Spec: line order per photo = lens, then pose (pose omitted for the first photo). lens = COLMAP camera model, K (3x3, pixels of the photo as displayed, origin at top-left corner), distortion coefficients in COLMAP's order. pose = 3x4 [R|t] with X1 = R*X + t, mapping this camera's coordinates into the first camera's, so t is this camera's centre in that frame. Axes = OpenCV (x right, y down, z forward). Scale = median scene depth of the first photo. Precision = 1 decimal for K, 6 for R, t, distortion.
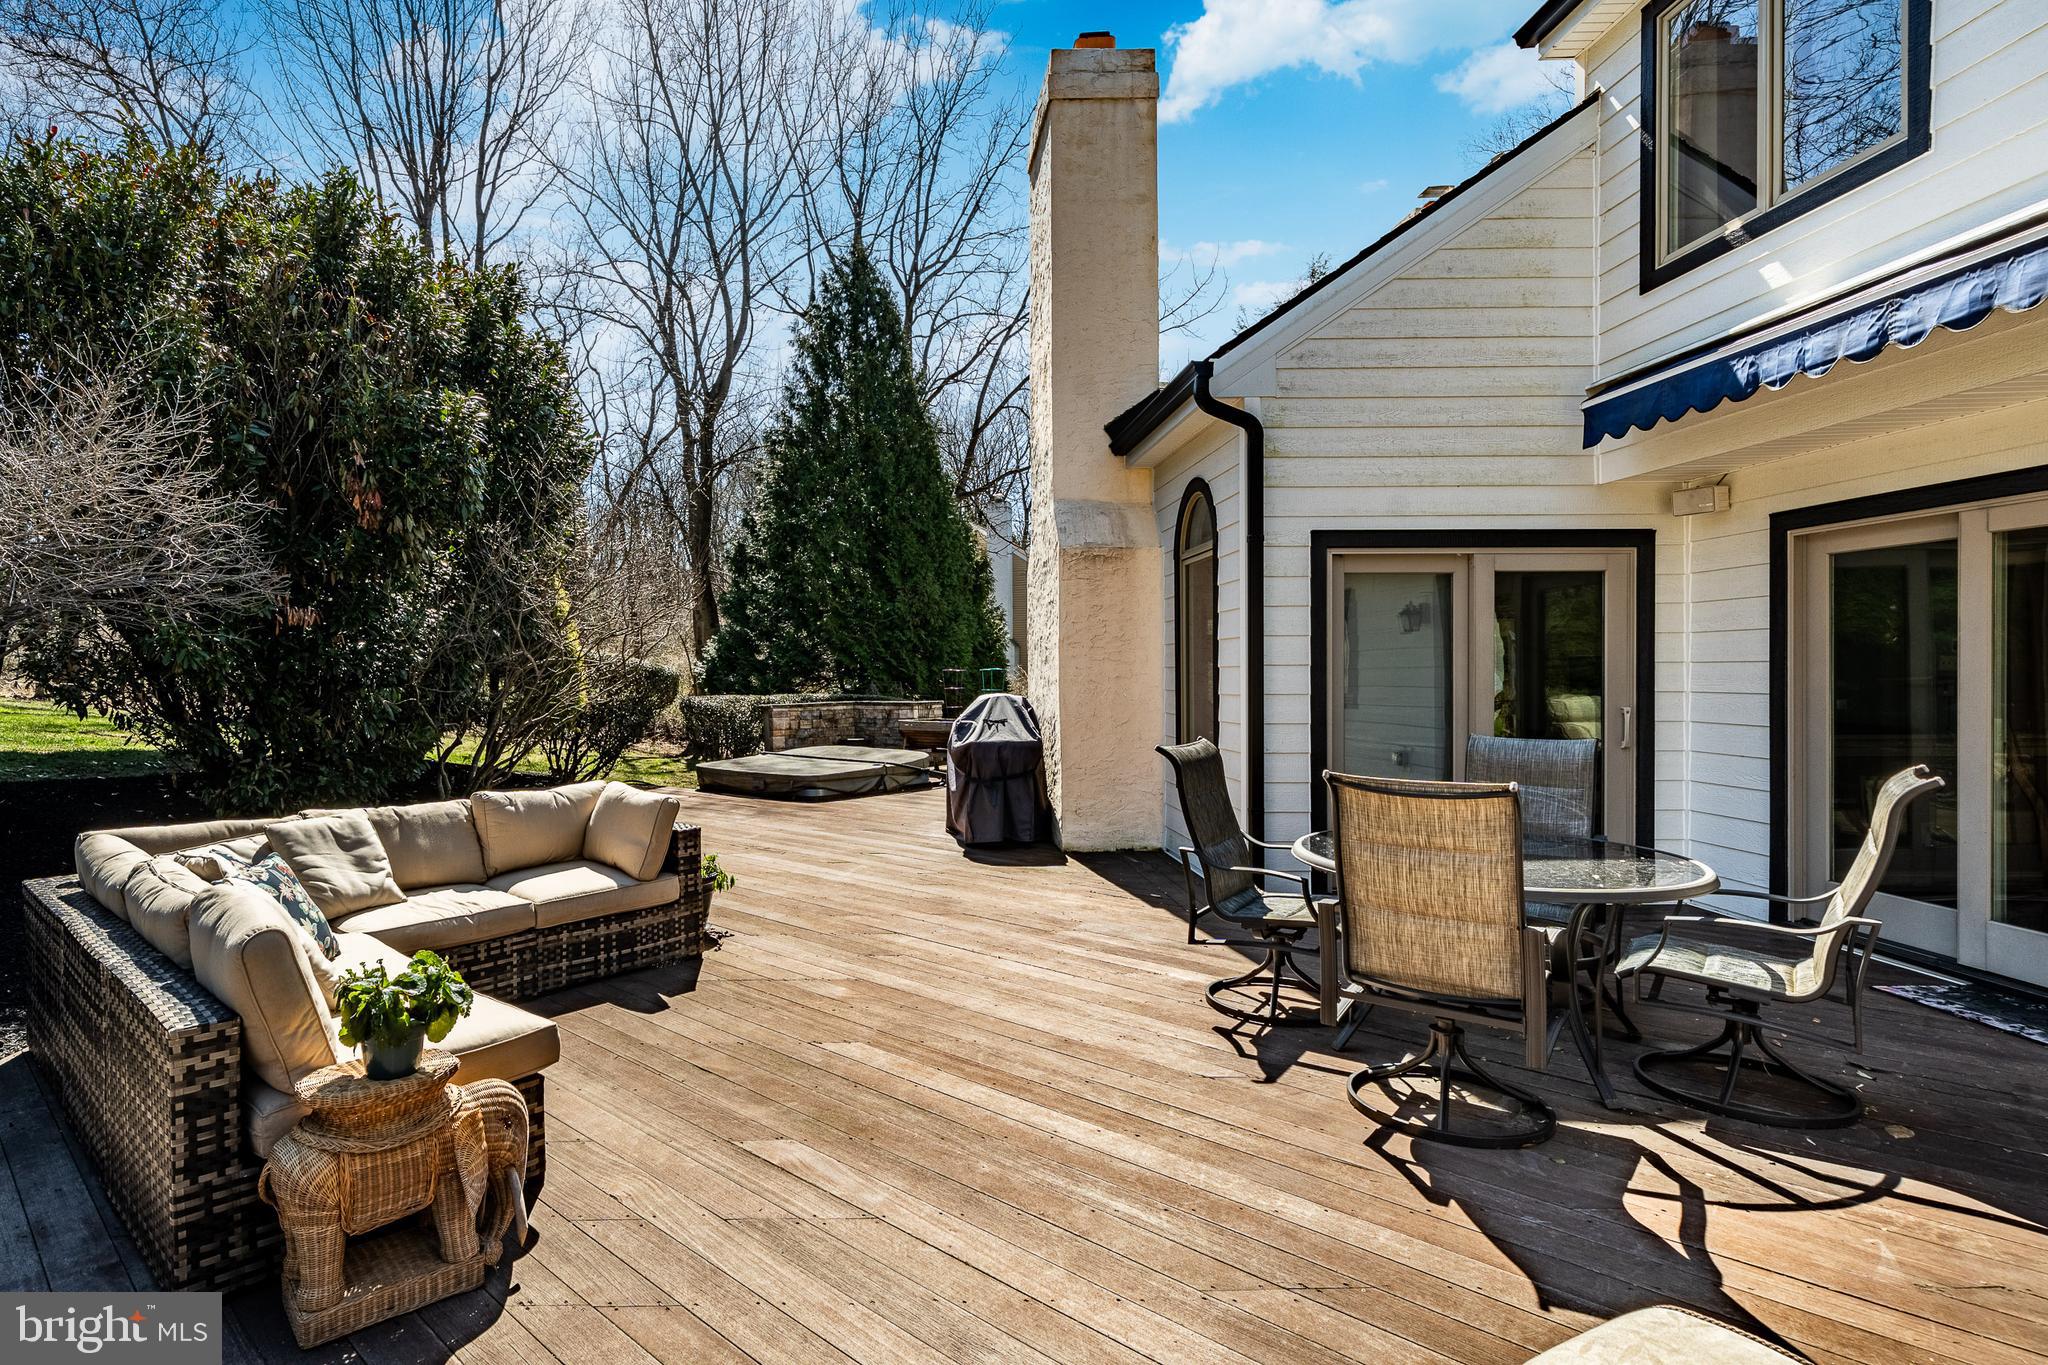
lens RADIAL K [[1056.0, 0, 894.7], [0, 1056.0, 693.0], [0, 0, 1]] dist [0.000190, -0.000161]
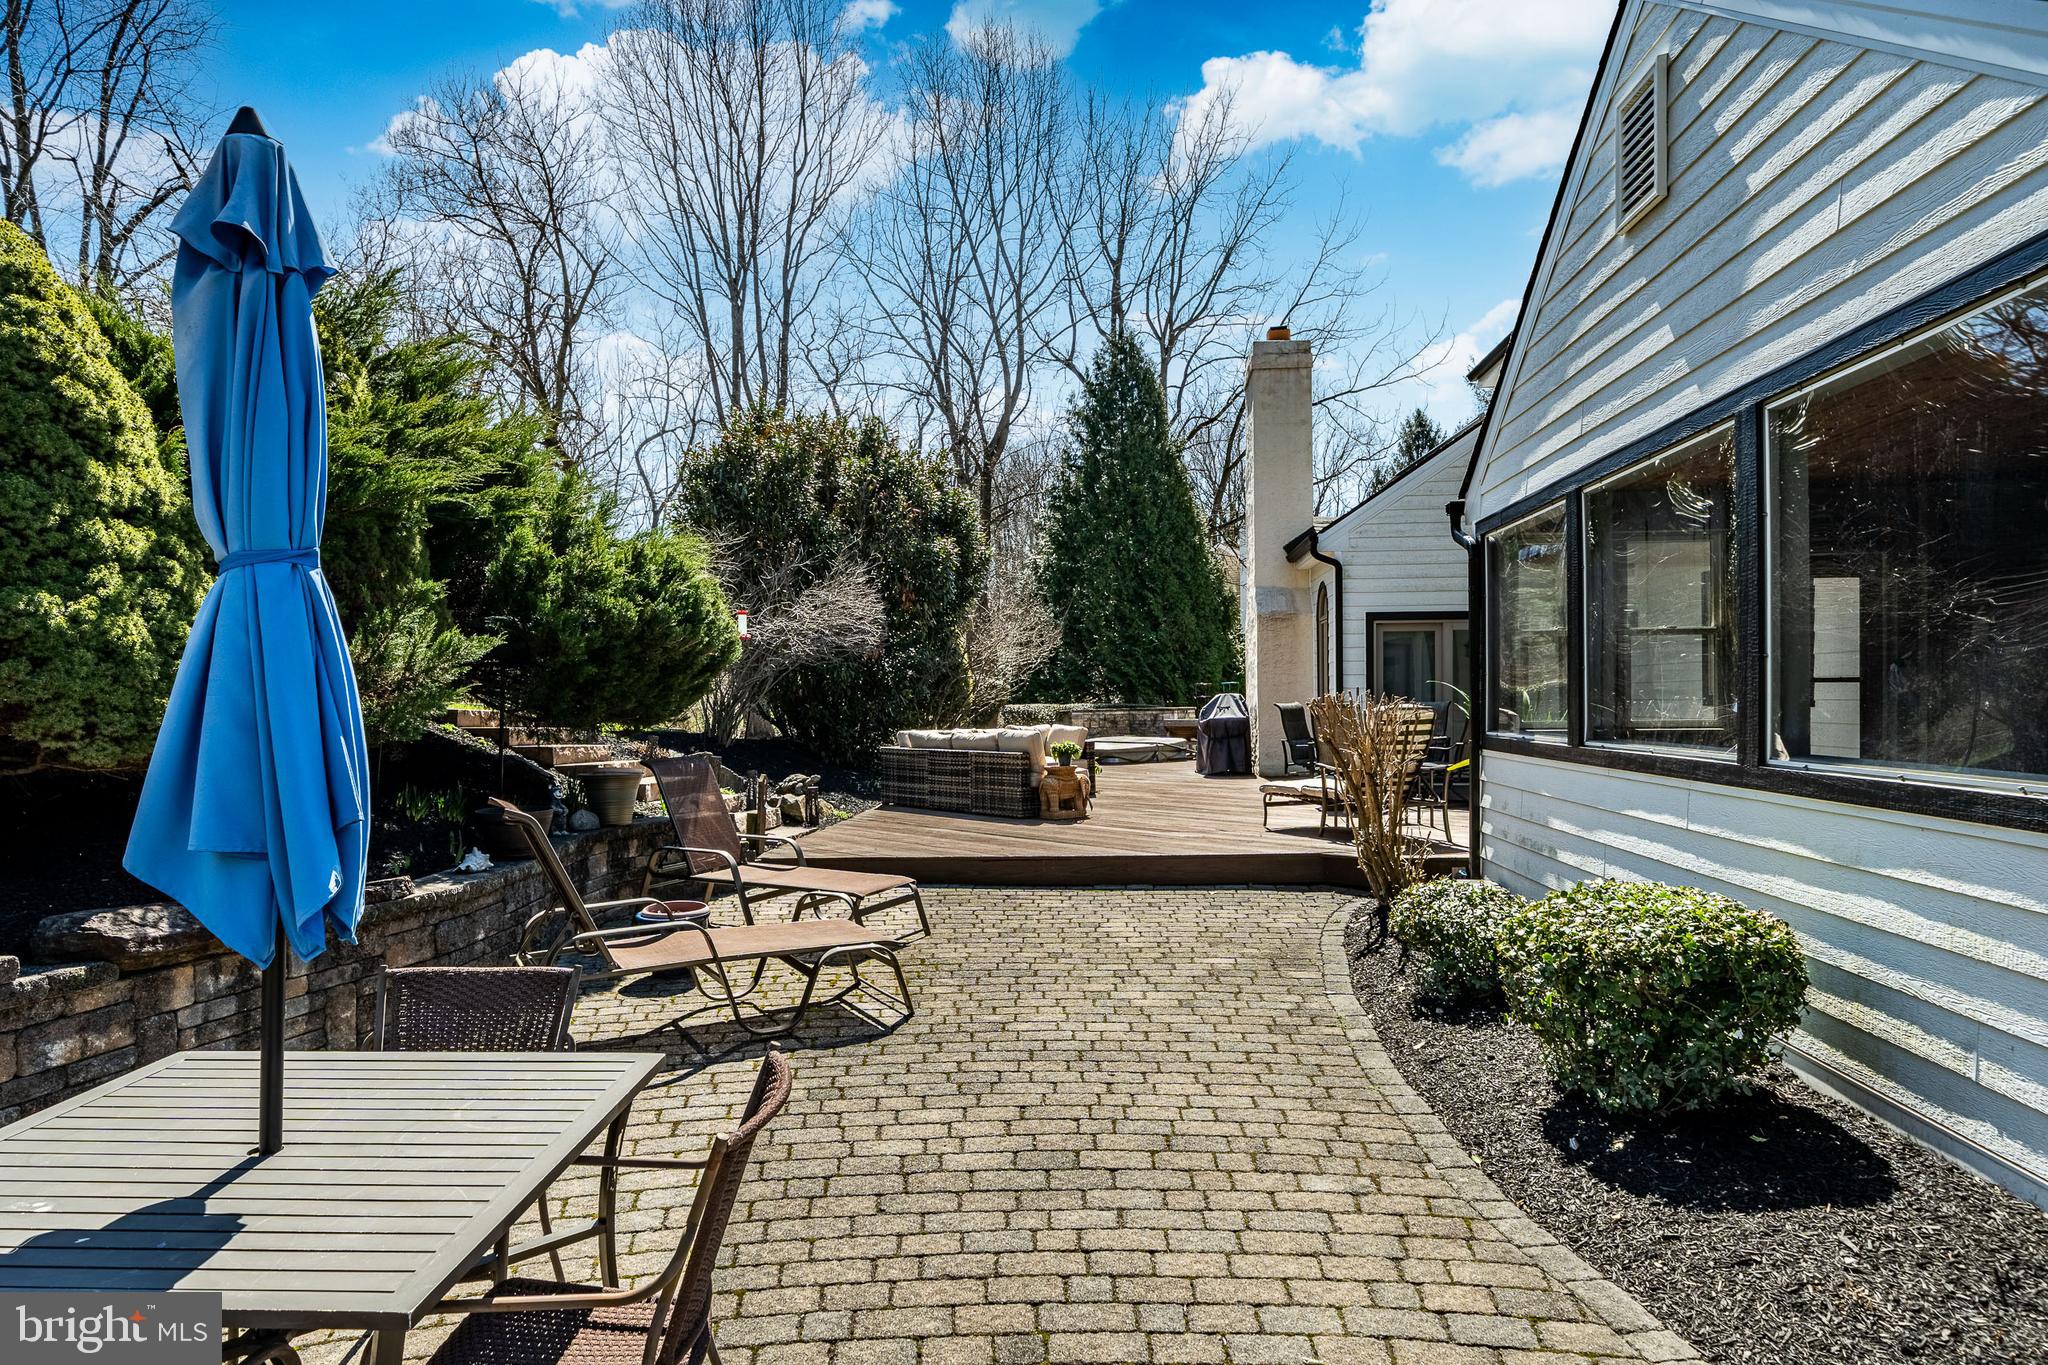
lens RADIAL K [[1225.2, 0, 1026.7], [0, 1225.2, 715.9], [0, 0, 1]] dist [0.001786, 0.000254]
pose [[0.995667, -0.002380, -0.092959, -0.016262], [0.001891, 0.999984, -0.005358, 0.017903], [0.092970, 0.005159, 0.995656, -0.396530]]
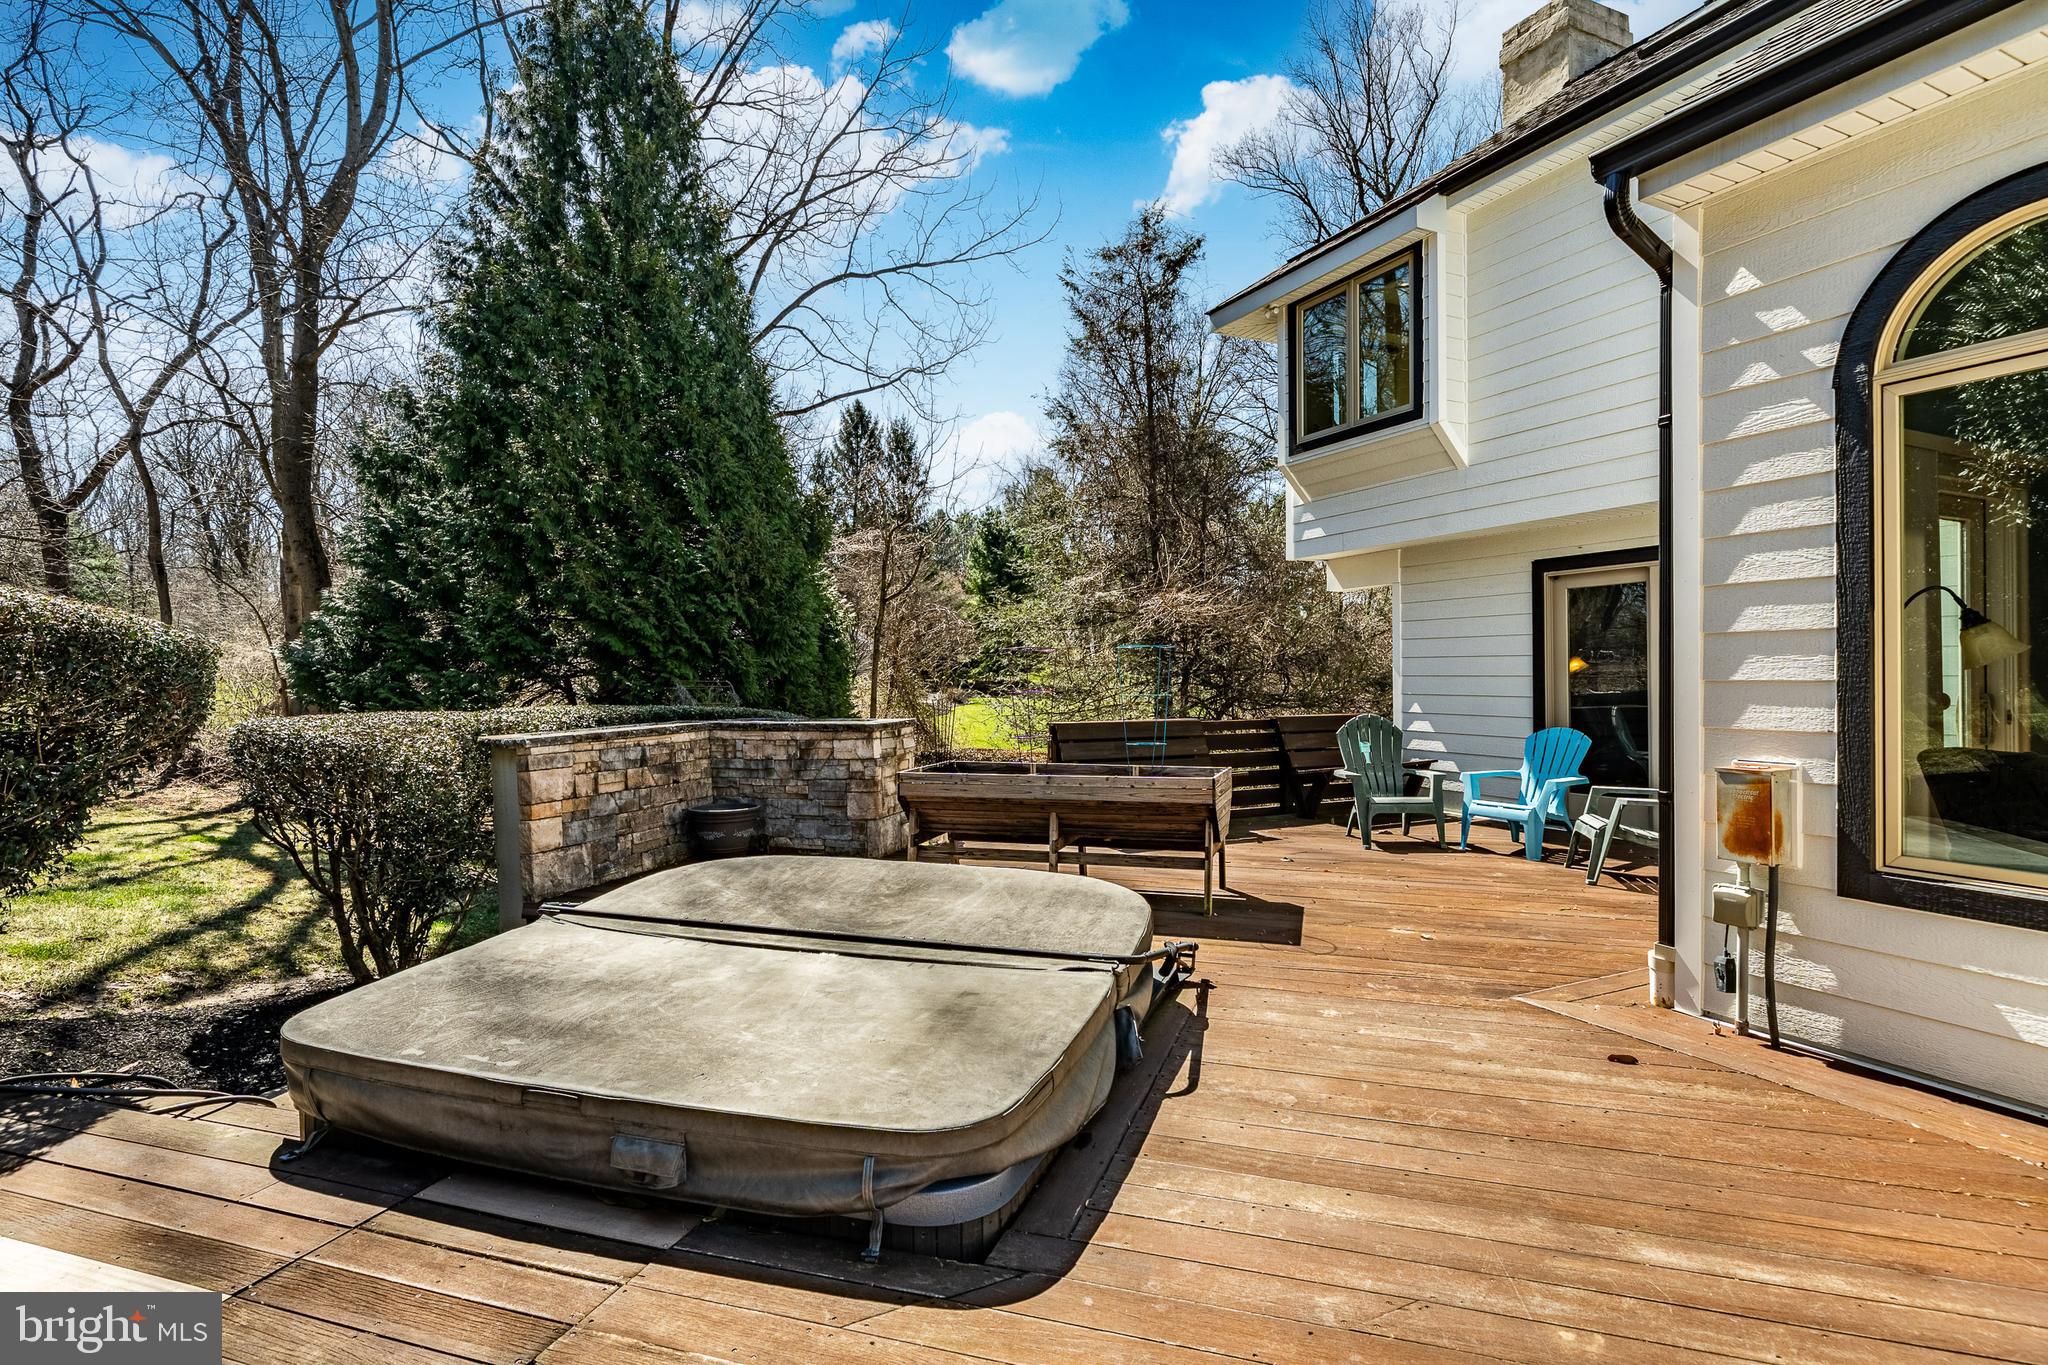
lens RADIAL K [[1003.0, 0, 1024.0], [0, 1003.0, 682.5], [0, 0, 1]] dist [0.003087, -0.000056]
pose [[0.901023, -0.000376, 0.433771, -0.073011], [0.005935, 0.999917, -0.011460, -0.002714], [-0.433730, 0.012900, 0.900950, 0.380731]]
